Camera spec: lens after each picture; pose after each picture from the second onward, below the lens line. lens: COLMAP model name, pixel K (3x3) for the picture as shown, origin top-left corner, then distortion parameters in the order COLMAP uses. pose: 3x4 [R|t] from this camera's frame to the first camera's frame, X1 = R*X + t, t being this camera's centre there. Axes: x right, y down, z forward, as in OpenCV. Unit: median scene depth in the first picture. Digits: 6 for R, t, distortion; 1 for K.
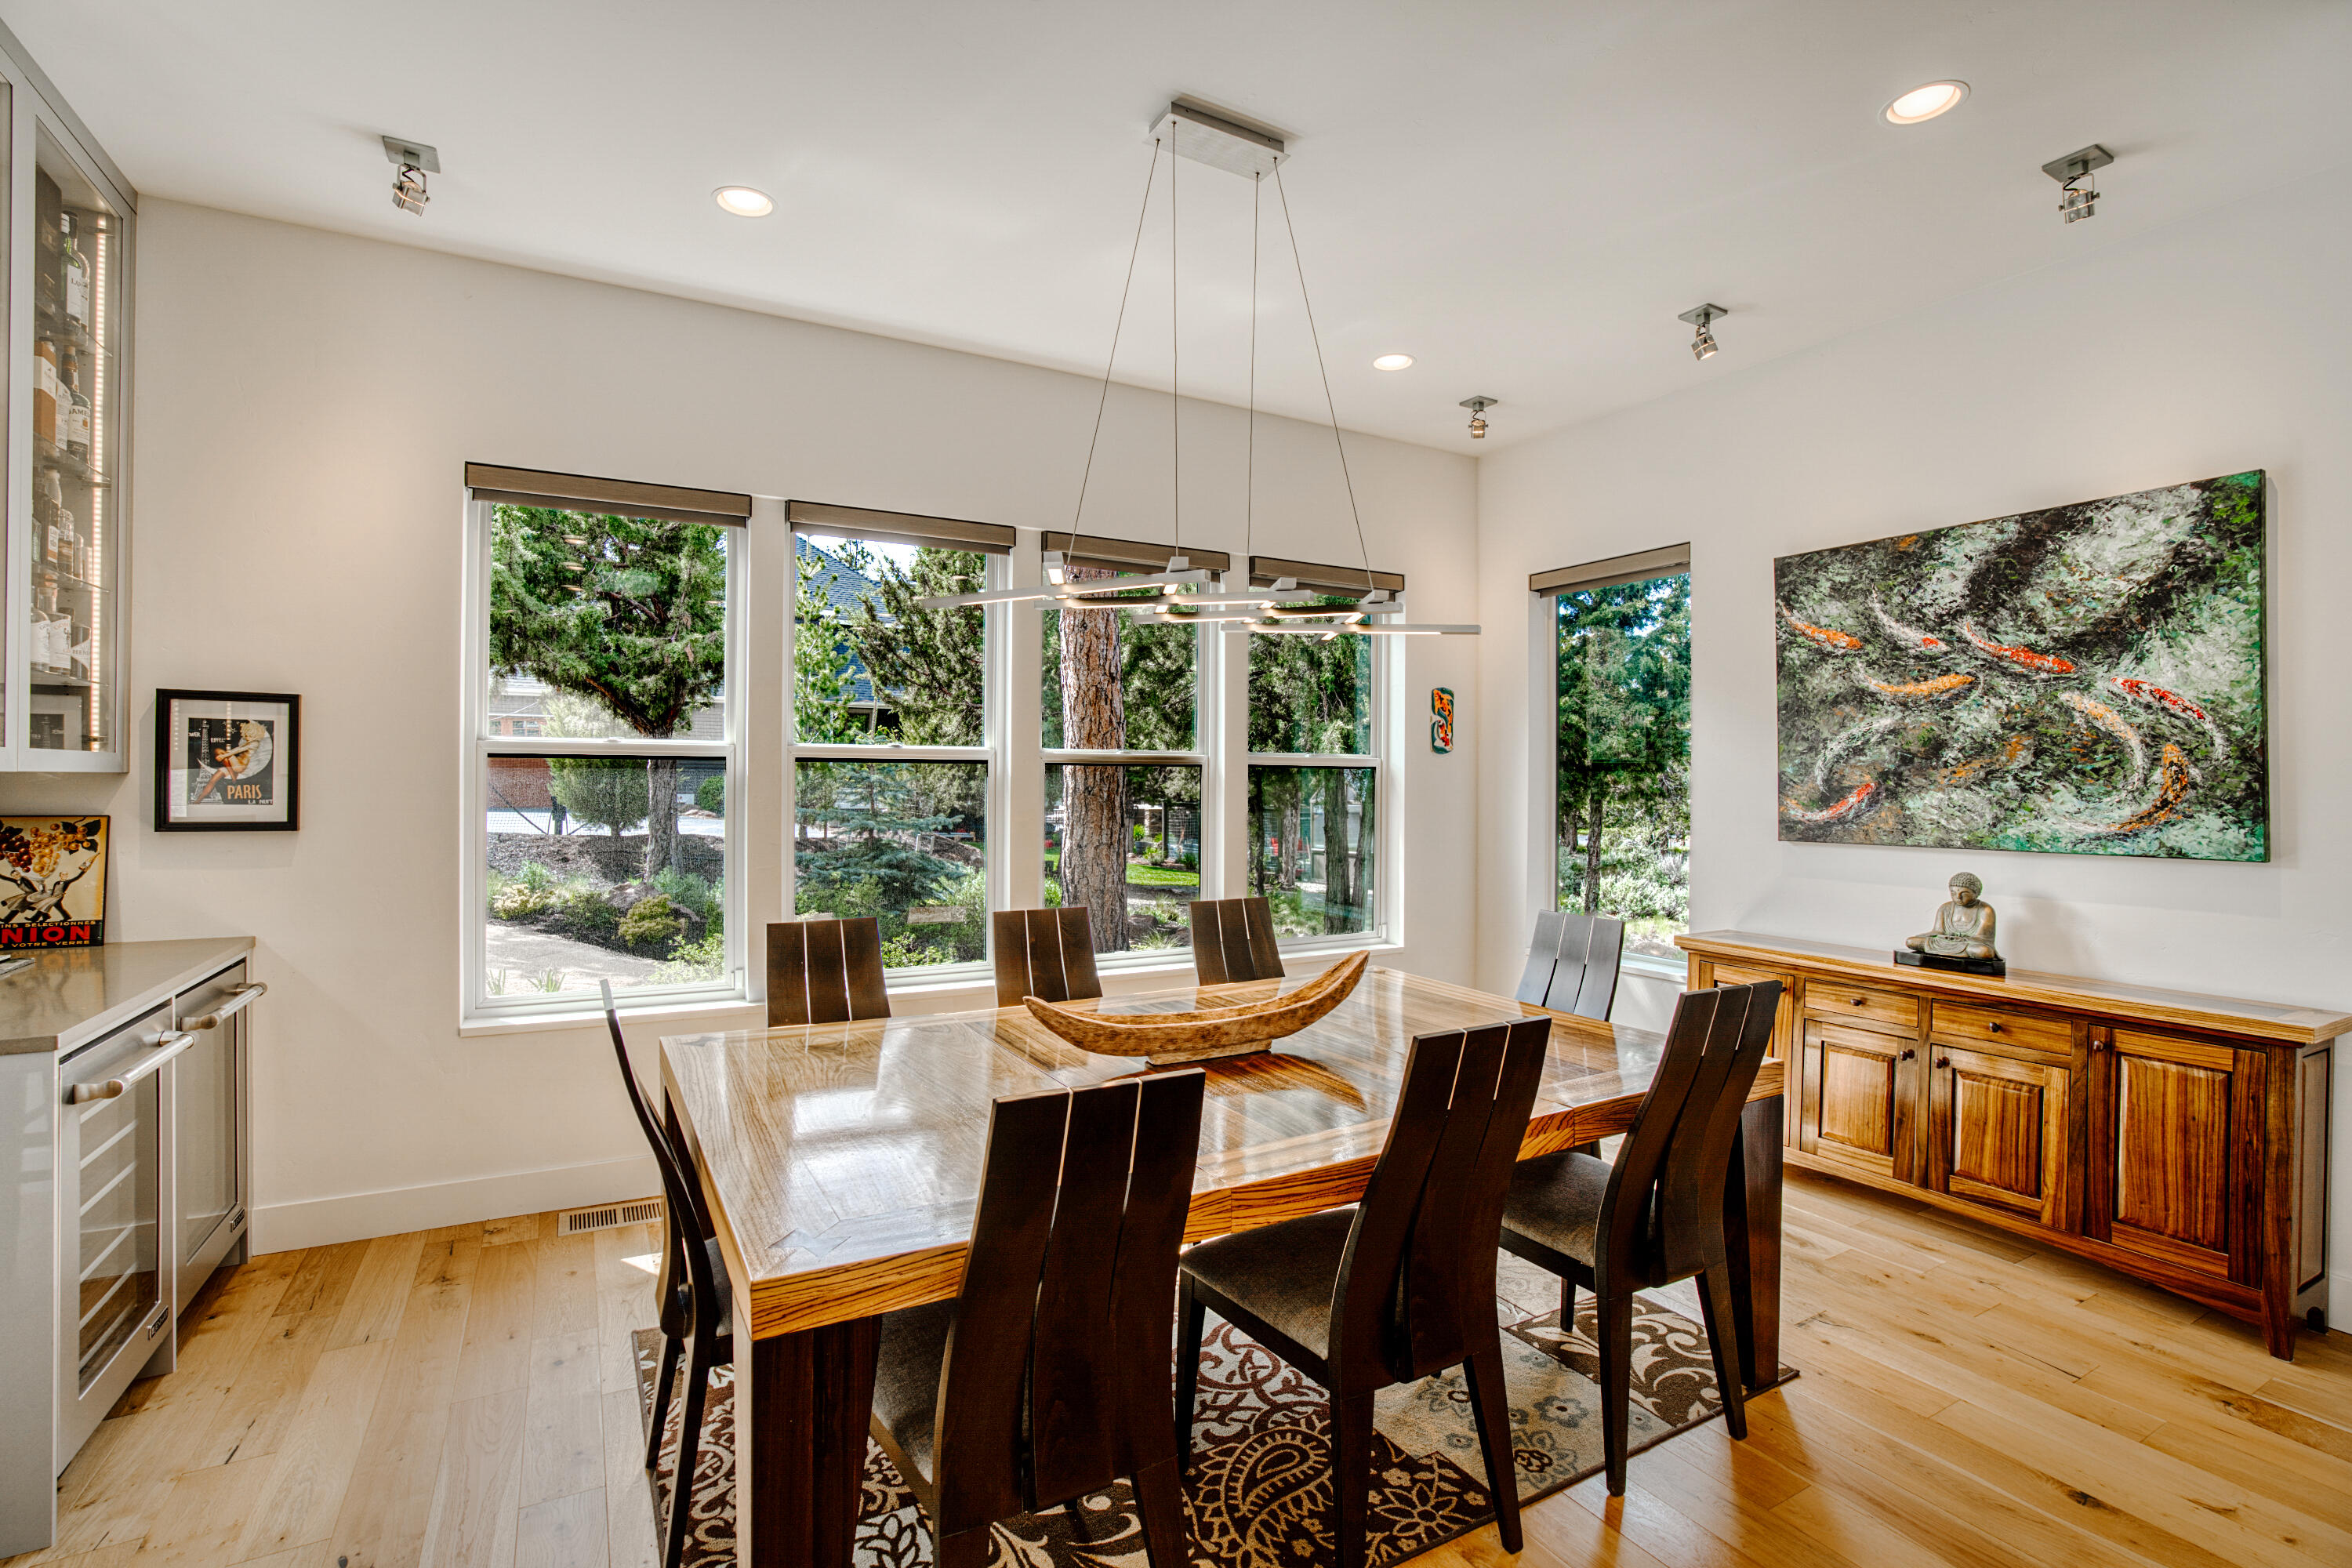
lens RADIAL K [[1093.9, 0, 1176.9], [0, 1093.9, 786.3], [0, 0, 1]] dist [-0.036593, 0.004627]
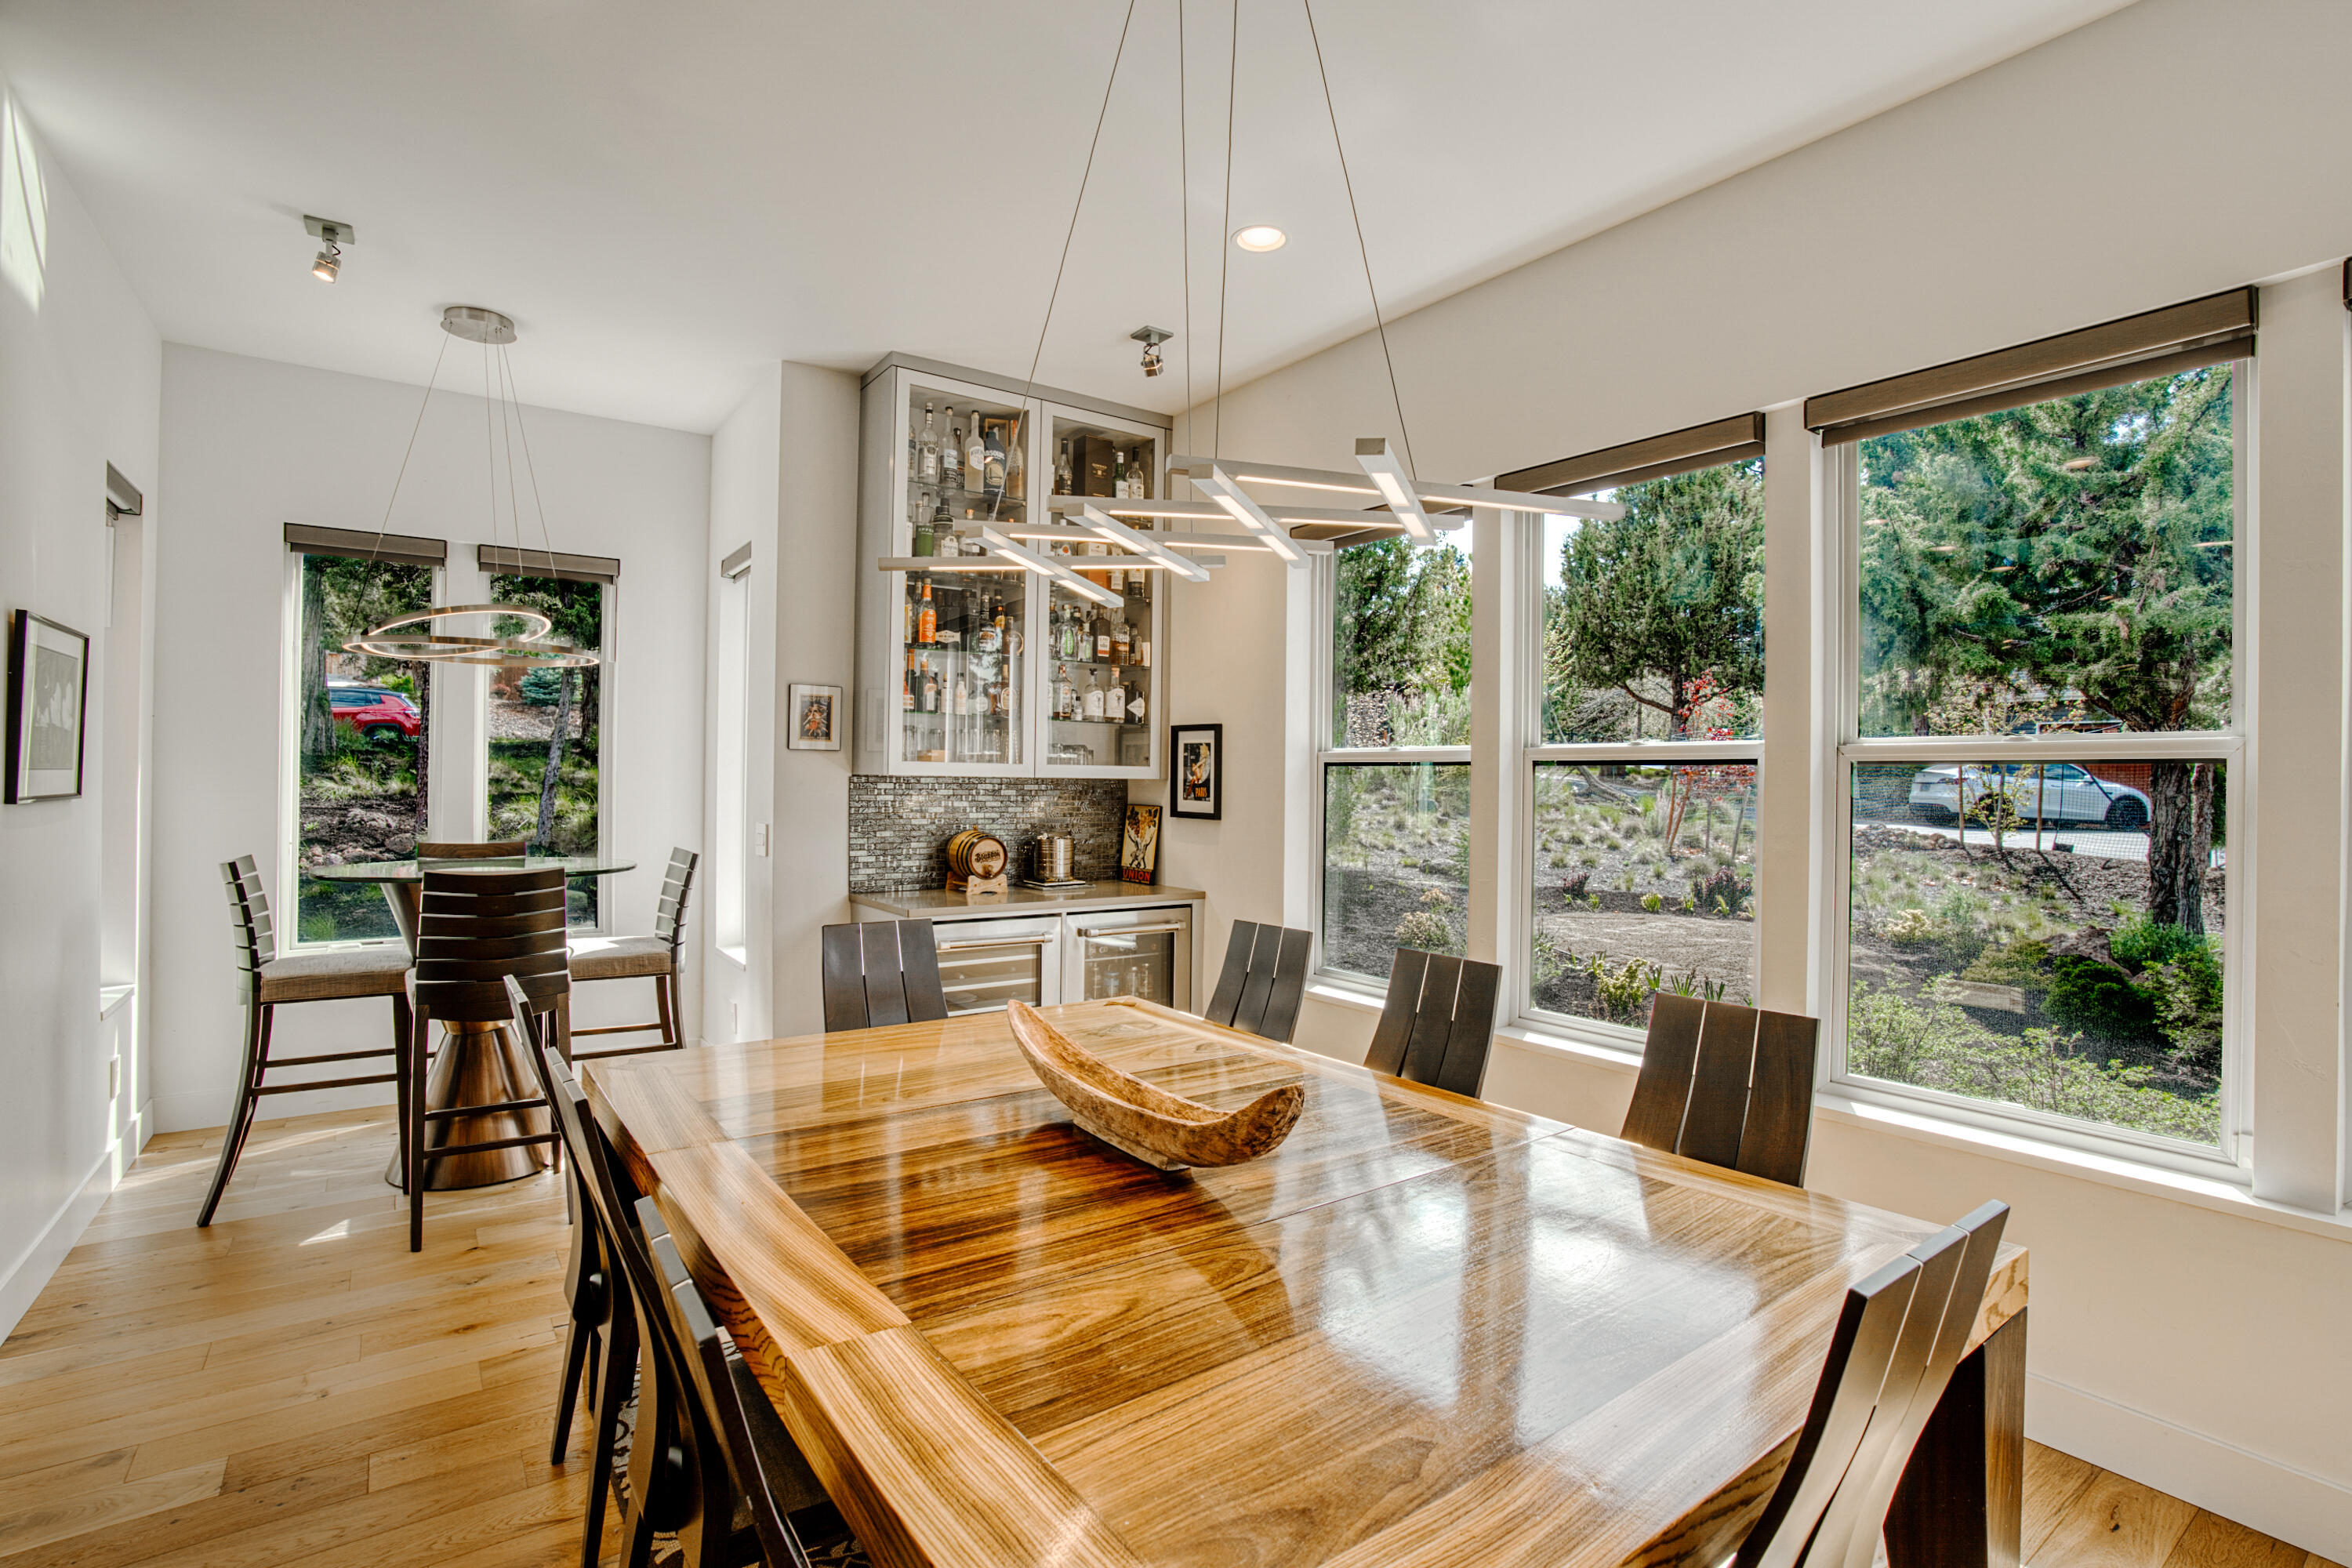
lens RADIAL K [[1131.8, 0, 1186.5], [0, 1131.8, 772.3], [0, 0, 1]] dist [-0.022033, 0.000080]
pose [[0.128353, -0.012413, -0.991651, 0.675346], [-0.017740, 0.999733, -0.014810, 0.001391], [0.991570, 0.019493, 0.128098, 0.781199]]
